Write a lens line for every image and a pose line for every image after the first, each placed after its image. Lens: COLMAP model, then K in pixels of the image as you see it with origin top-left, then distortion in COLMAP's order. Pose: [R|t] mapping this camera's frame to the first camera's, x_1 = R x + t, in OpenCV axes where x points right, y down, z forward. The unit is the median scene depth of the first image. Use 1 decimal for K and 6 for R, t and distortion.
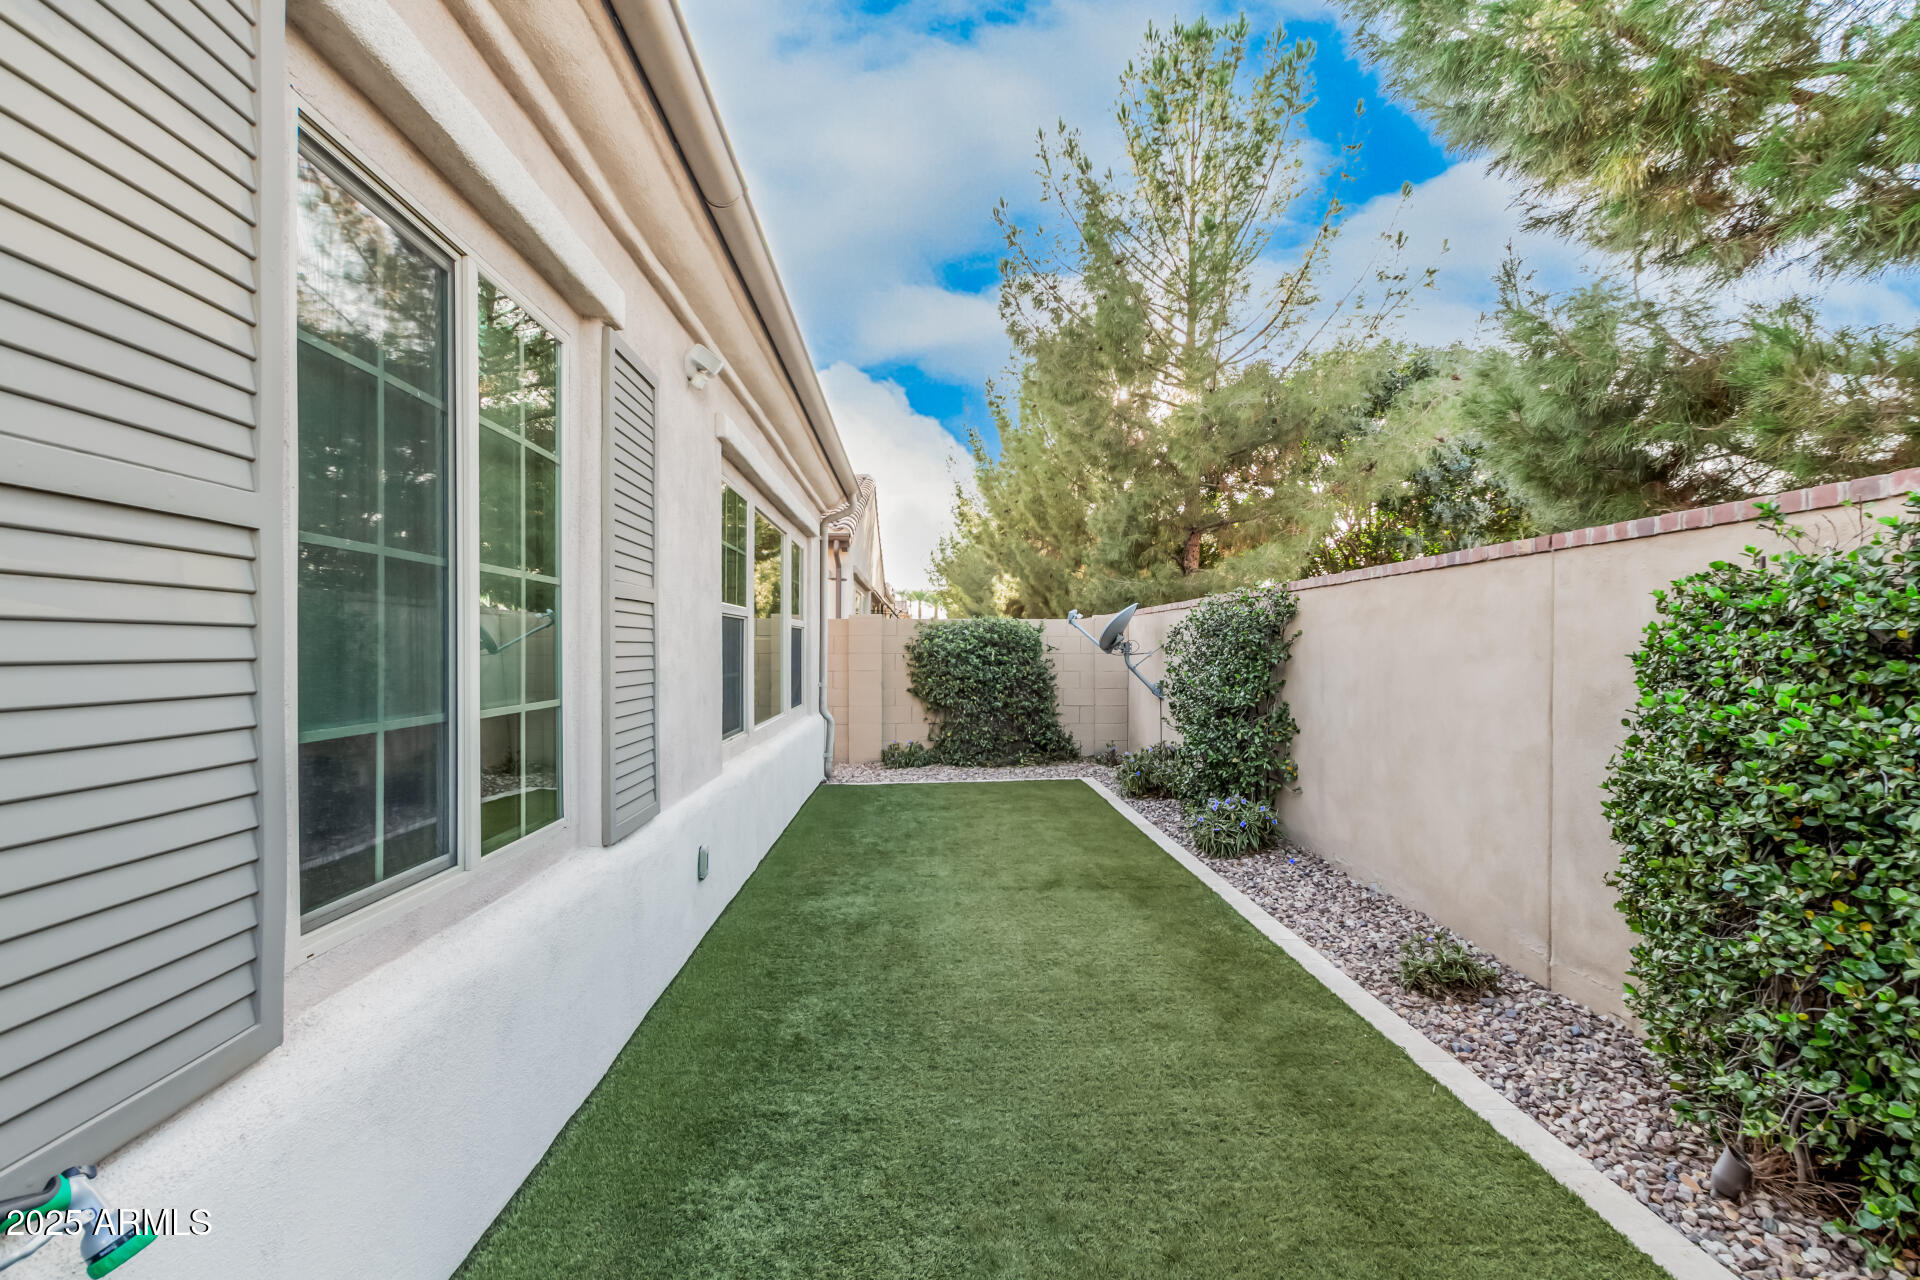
lens RADIAL K [[889.2, 0, 950.0], [0, 889.2, 653.6], [0, 0, 1]] dist [0.000865, -0.000869]
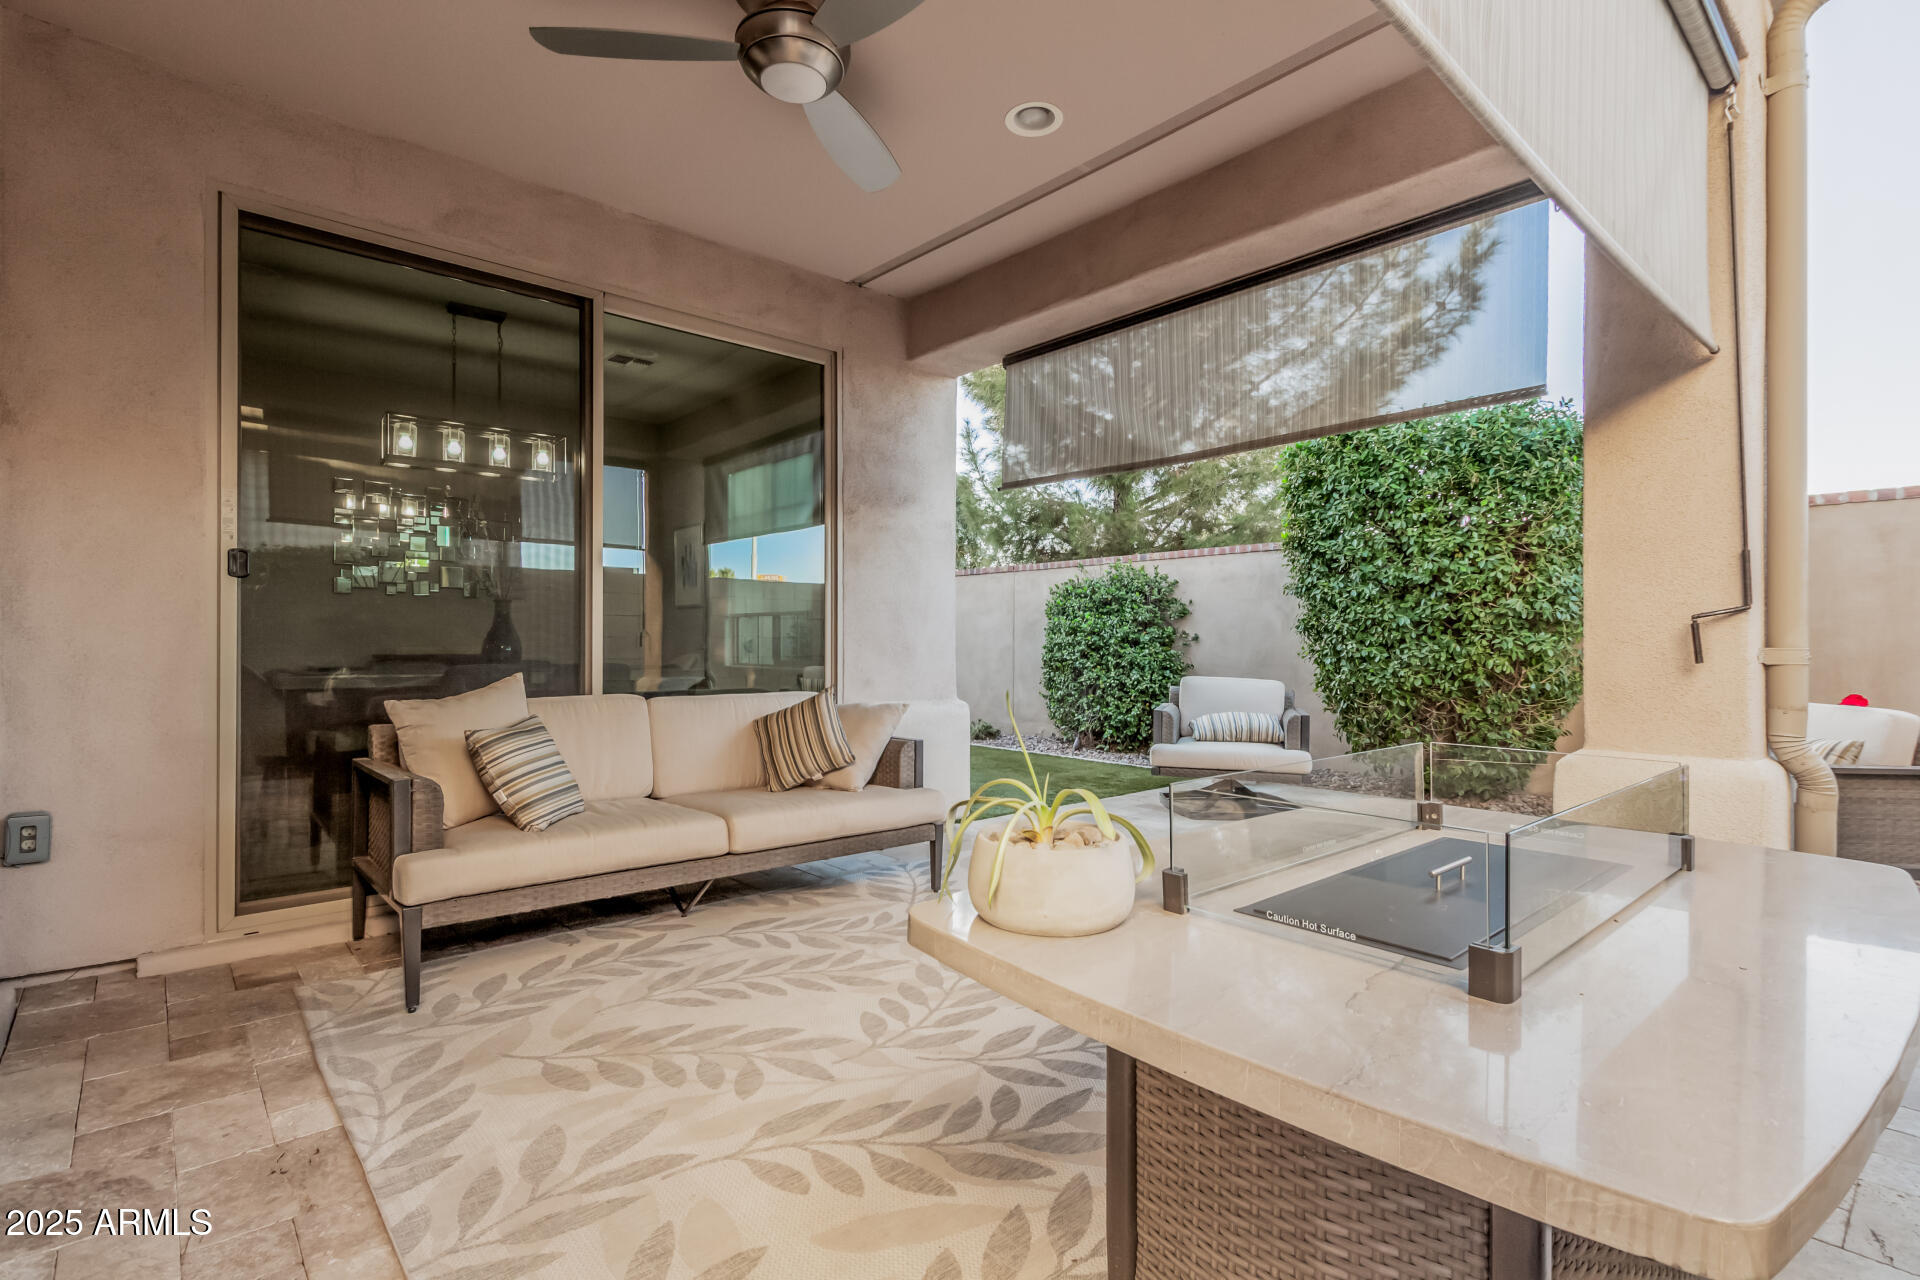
lens RADIAL K [[889.2, 0, 947.6], [0, 889.2, 639.3], [0, 0, 1]] dist [0.000865, -0.000869]
pose [[0.775276, 0.003588, 0.631612, -1.894633], [0.001074, 0.999975, -0.006999, 0.173035], [-0.631621, 0.006104, 0.775253, -1.543677]]
